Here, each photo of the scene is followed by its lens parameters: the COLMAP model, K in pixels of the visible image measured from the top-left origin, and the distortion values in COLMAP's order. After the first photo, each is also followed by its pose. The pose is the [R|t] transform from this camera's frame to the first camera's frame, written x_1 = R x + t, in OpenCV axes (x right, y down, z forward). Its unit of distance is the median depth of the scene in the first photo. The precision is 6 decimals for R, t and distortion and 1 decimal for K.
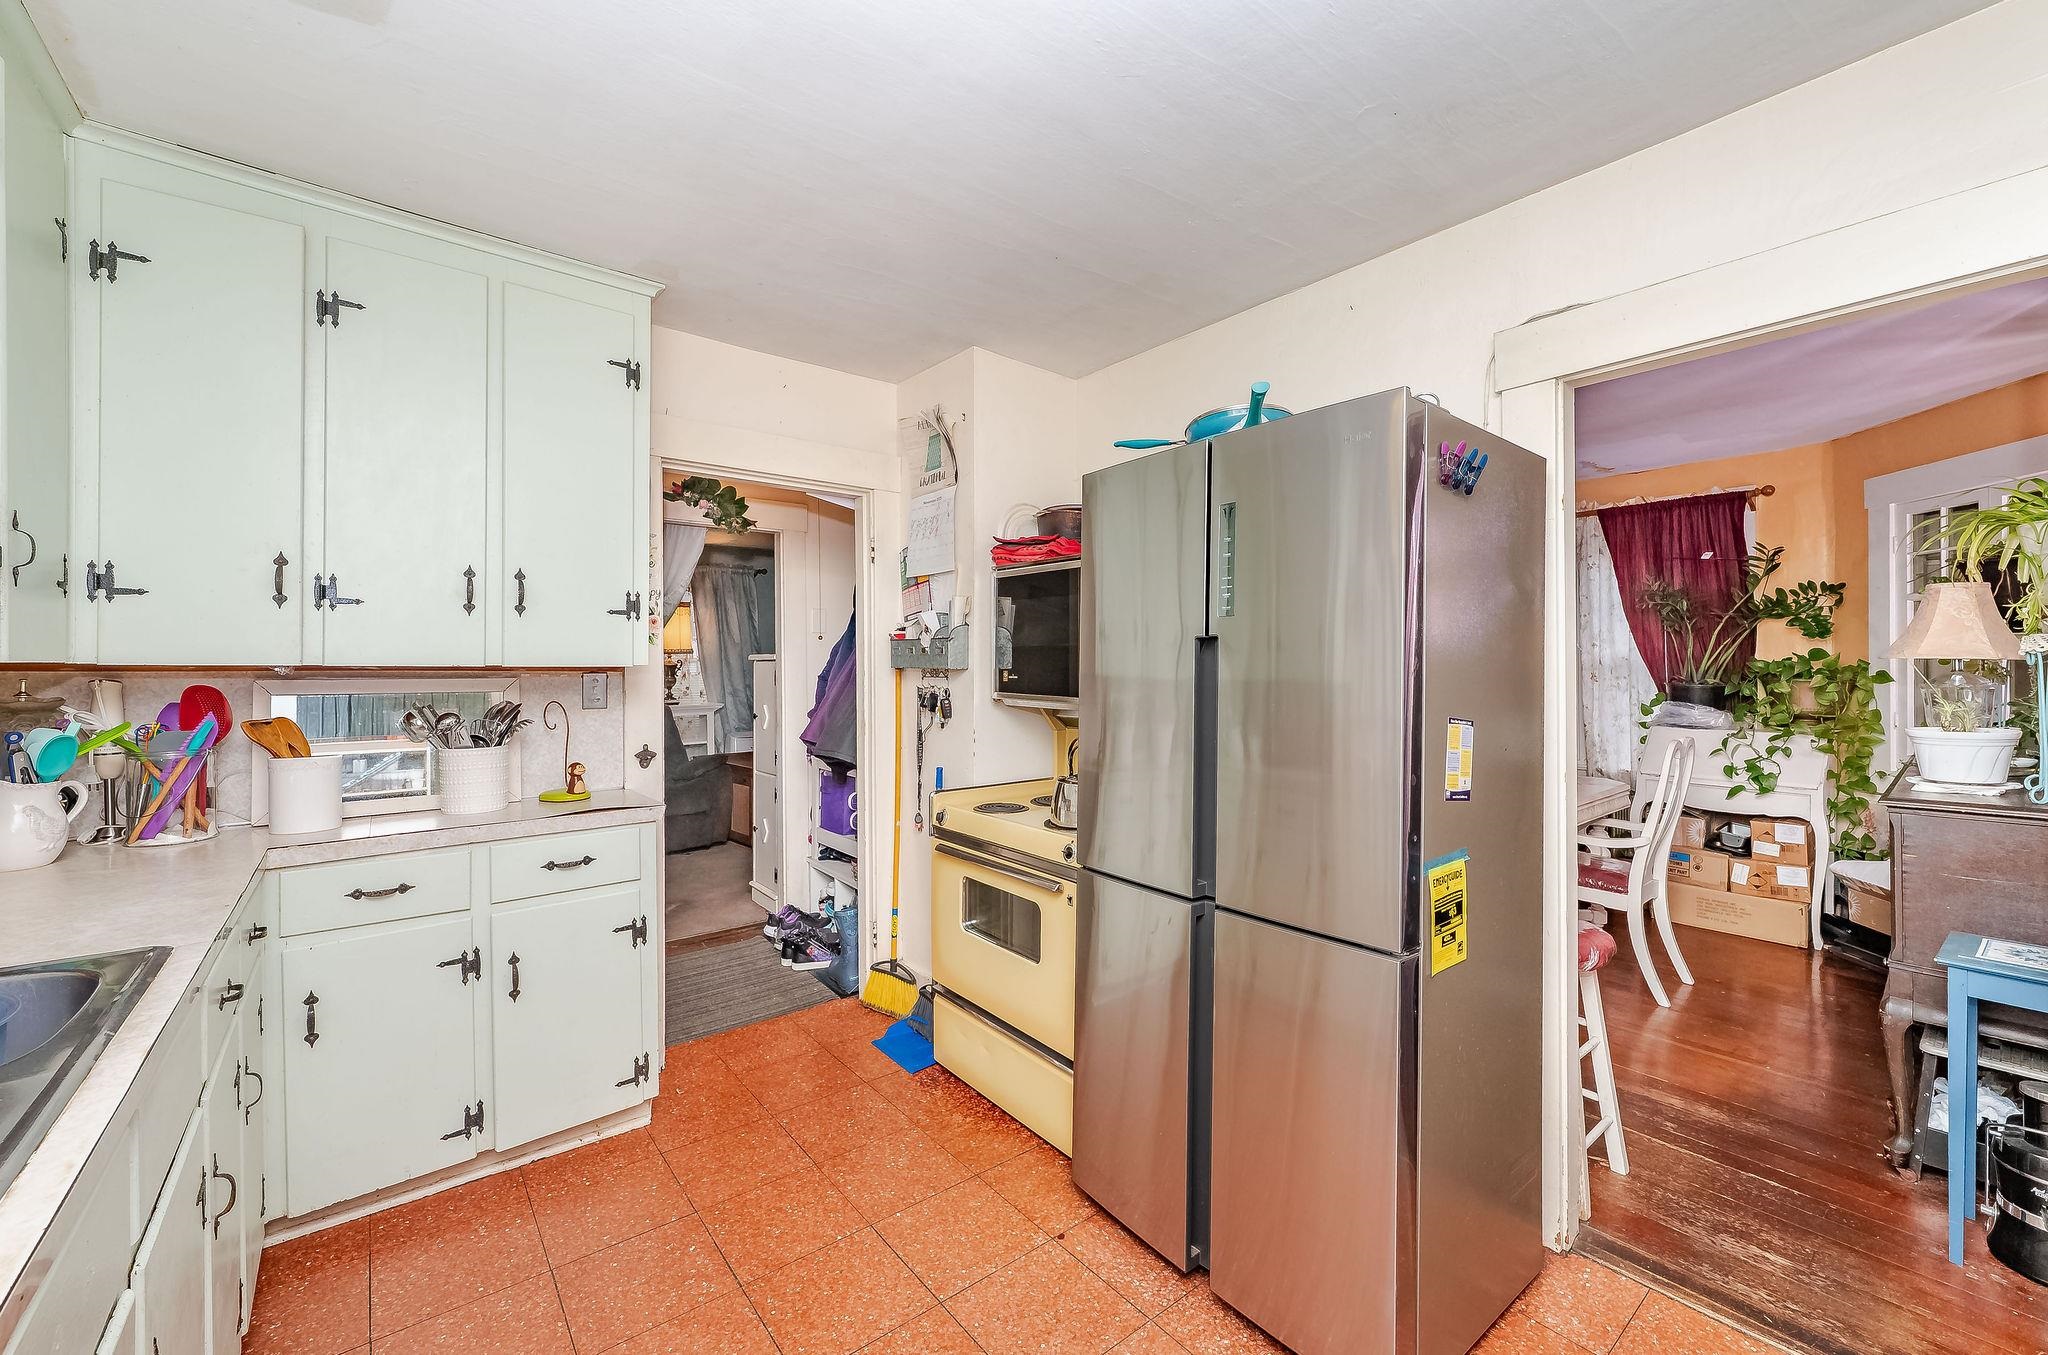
lens RADIAL K [[805.5, 0, 1033.1], [0, 805.5, 671.7], [0, 0, 1]] dist [0.002634, 0.000125]
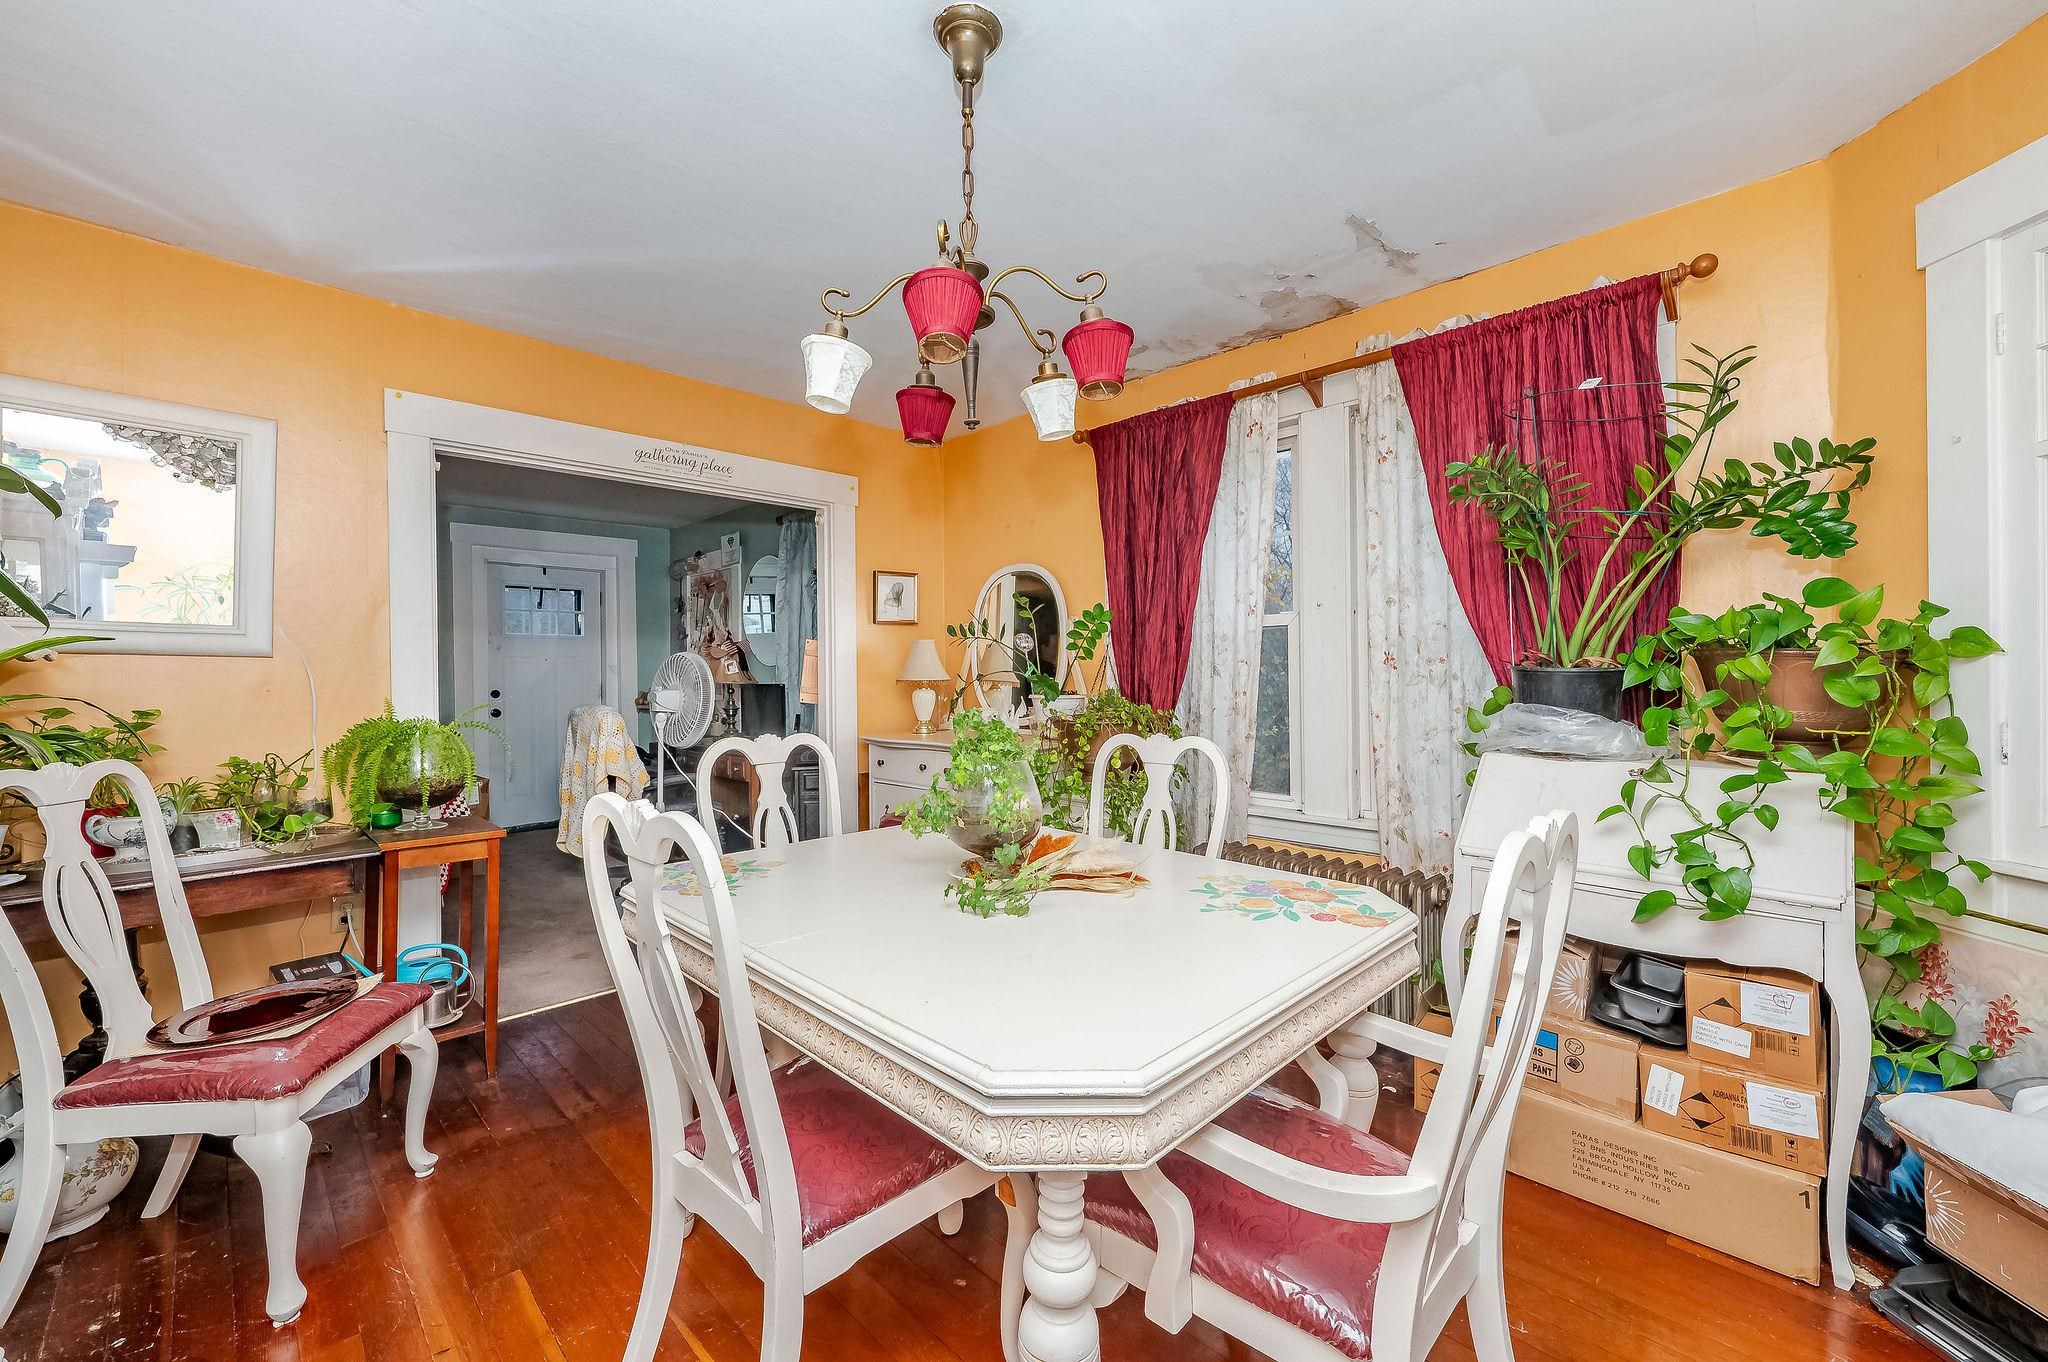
lens RADIAL K [[805.5, 0, 1016.4], [0, 805.5, 677.8], [0, 0, 1]] dist [0.002634, 0.000125]
pose [[0.995101, -0.001429, 0.098858, 0.475054], [0.002065, 0.999978, -0.006333, 0.025767], [-0.098847, 0.006506, 0.995081, 0.588653]]
